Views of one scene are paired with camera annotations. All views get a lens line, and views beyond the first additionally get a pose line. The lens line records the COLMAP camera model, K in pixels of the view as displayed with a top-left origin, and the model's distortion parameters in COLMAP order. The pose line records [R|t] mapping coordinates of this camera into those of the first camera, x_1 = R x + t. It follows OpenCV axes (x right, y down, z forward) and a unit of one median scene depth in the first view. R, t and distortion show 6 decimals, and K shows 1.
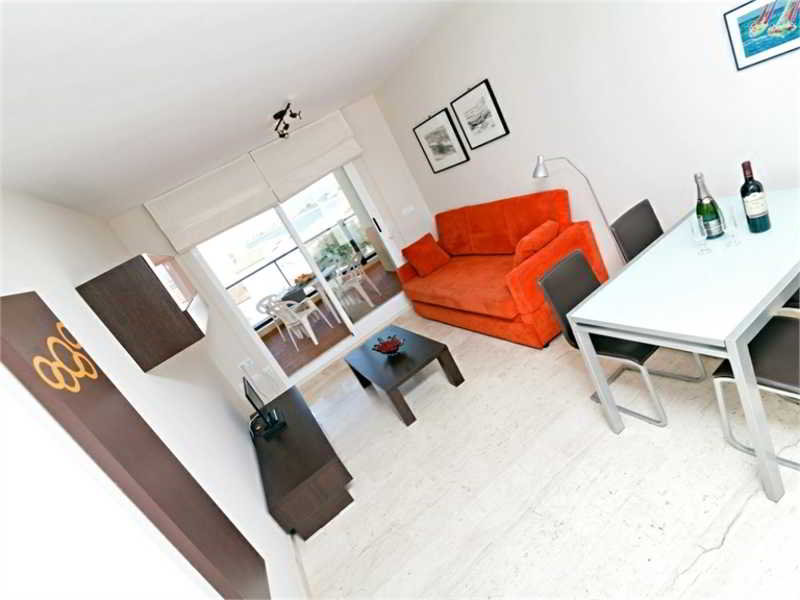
lens RADIAL K [[405.0, 0, 398.3], [0, 405.0, 300.7], [0, 0, 1]] dist [-0.003718, -0.000377]
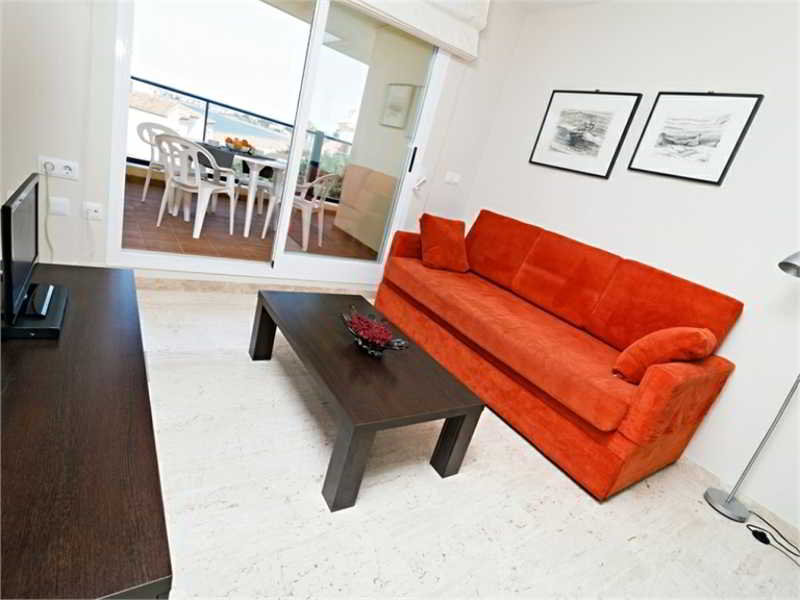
lens RADIAL K [[405.0, 0, 404.7], [0, 405.0, 298.2], [0, 0, 1]] dist [-0.003718, -0.000377]
pose [[0.721044, 0.616989, 0.315311, -0.142689], [-0.603366, 0.782833, -0.152059, 0.105121], [-0.340654, -0.080607, 0.936727, 0.412098]]
